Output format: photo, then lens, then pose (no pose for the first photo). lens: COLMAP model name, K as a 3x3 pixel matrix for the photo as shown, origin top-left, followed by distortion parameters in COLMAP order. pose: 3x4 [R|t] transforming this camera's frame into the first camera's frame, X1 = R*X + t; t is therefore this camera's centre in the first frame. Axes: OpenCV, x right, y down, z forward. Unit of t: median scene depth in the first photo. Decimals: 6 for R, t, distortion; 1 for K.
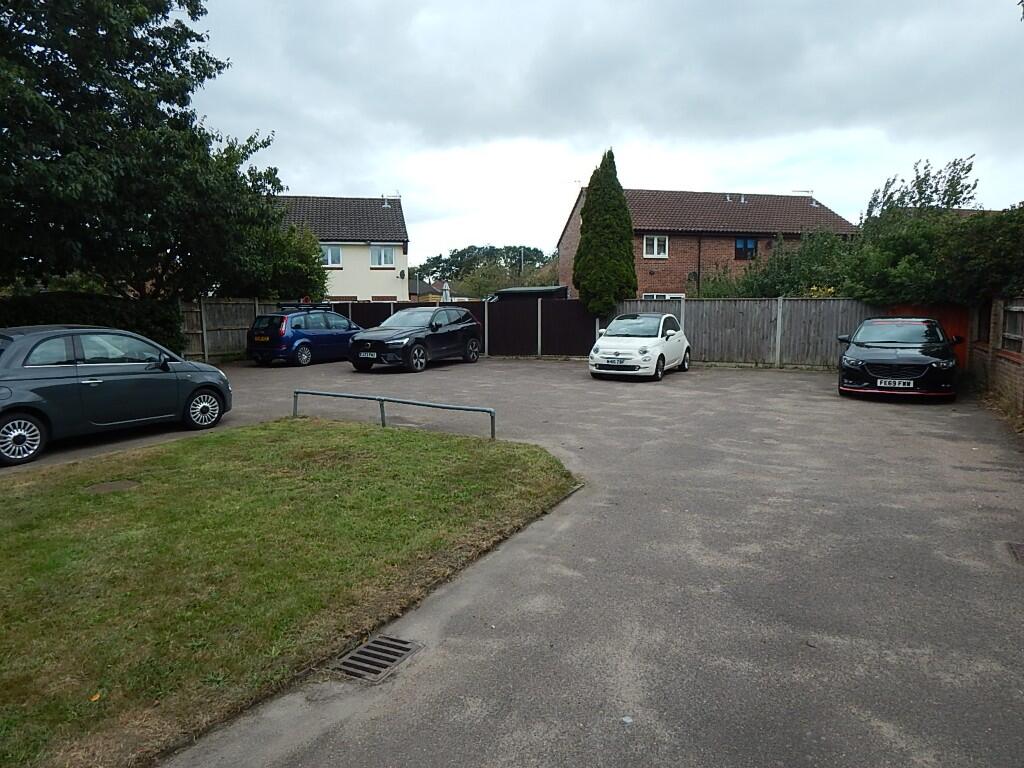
lens RADIAL K [[663.0, 0, 516.7], [0, 663.0, 364.5], [0, 0, 1]] dist [0.011713, -0.008511]
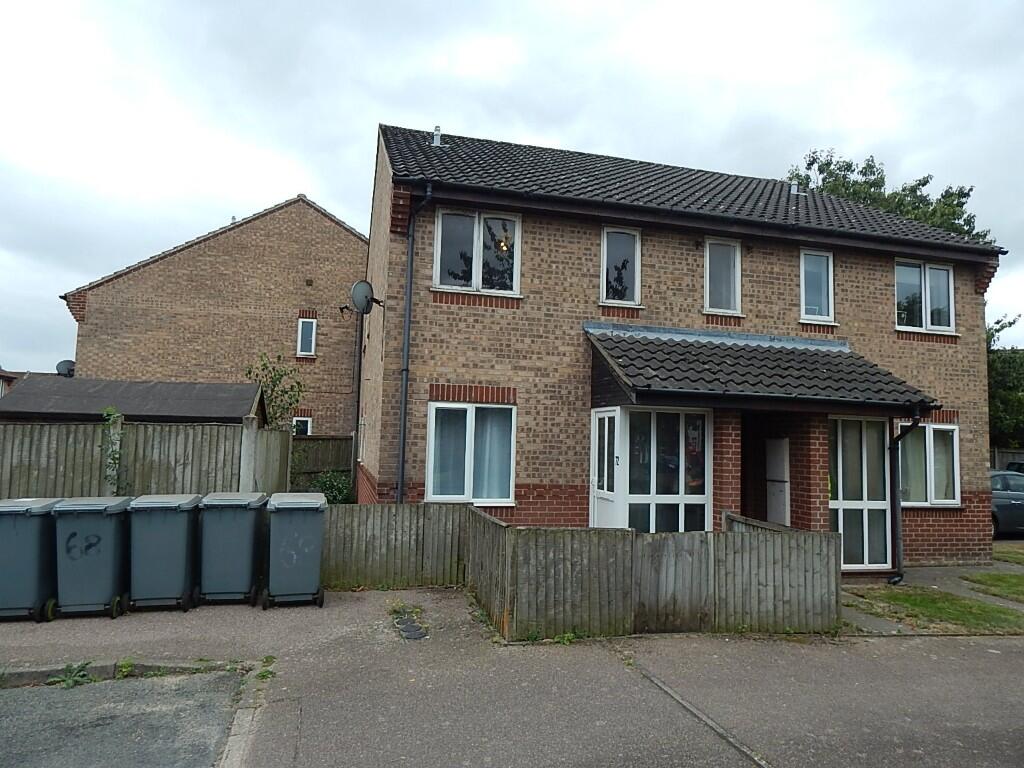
lens RADIAL K [[663.0, 0, 531.3], [0, 663.0, 386.1], [0, 0, 1]] dist [0.011713, -0.008511]
pose [[0.681839, -0.031310, -0.730832, -0.098817], [-0.091798, 0.987523, -0.127951, 0.031776], [0.725719, 0.154331, 0.670458, -0.559209]]
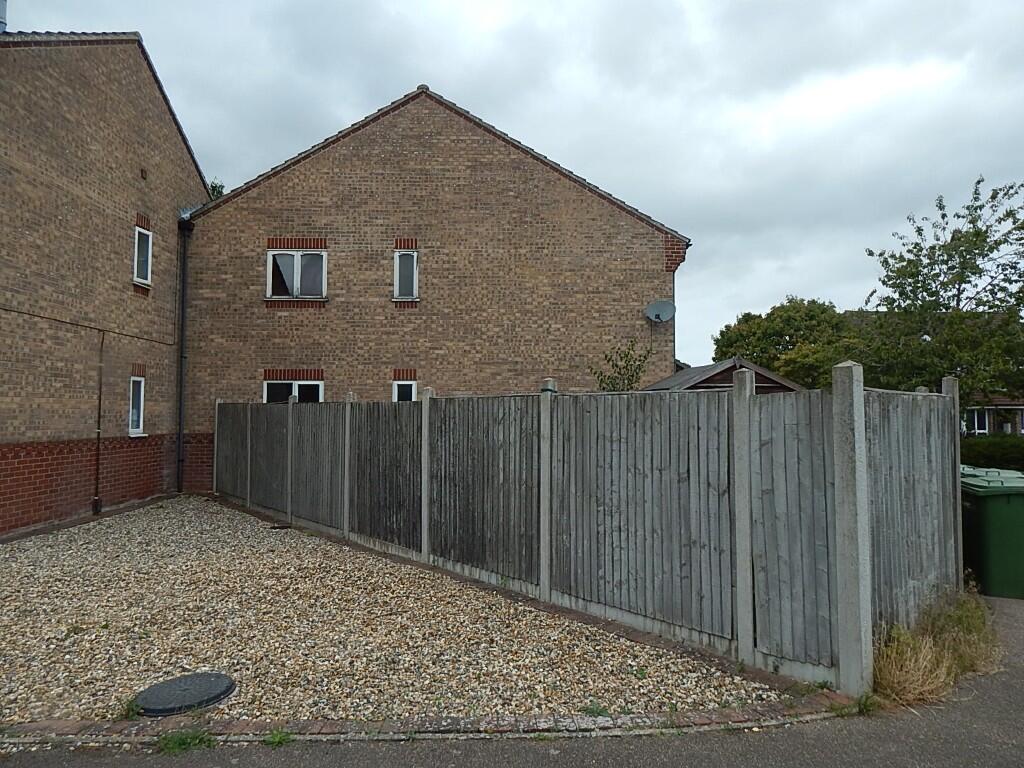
lens RADIAL K [[663.0, 0, 508.5], [0, 663.0, 375.4], [0, 0, 1]] dist [0.011713, -0.008511]
pose [[0.874695, 0.039422, 0.483069, -1.090453], [0.029308, 0.990561, -0.133905, 0.081956], [-0.483788, 0.131283, 0.865283, -0.894828]]
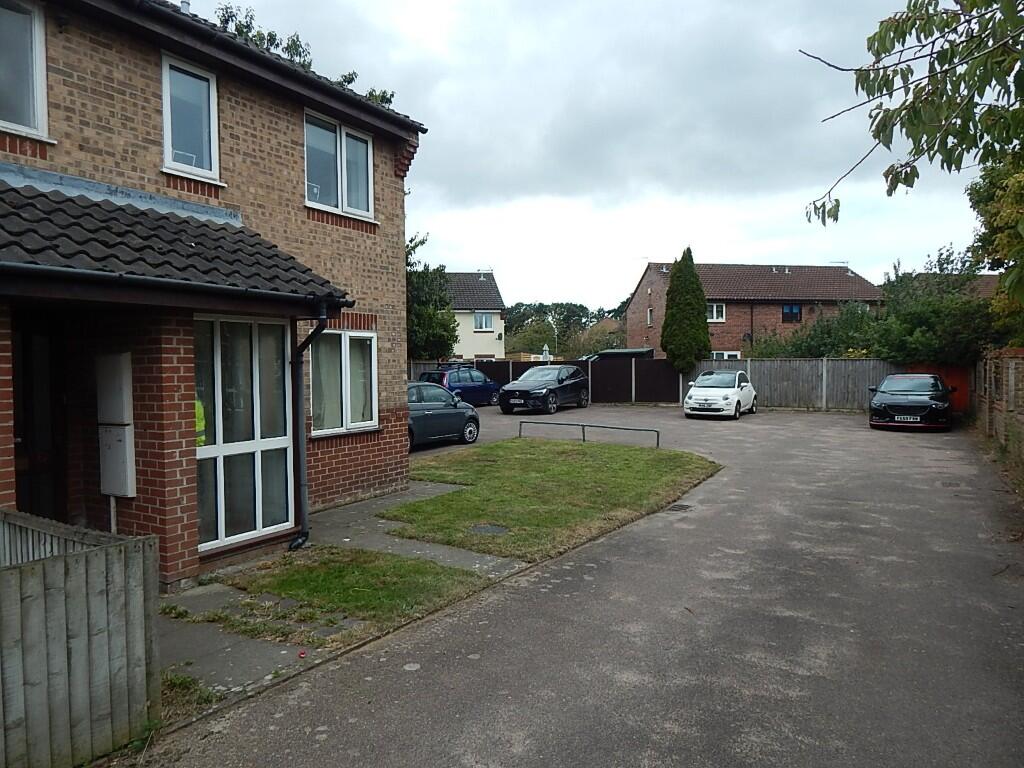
lens RADIAL K [[663.0, 0, 518.0], [0, 663.0, 365.4], [0, 0, 1]] dist [0.011713, -0.008511]
pose [[0.998732, -0.003419, -0.050236, -0.147372], [-0.000469, 0.997018, -0.077173, 0.016574], [0.050350, 0.077098, 0.995751, -0.348960]]
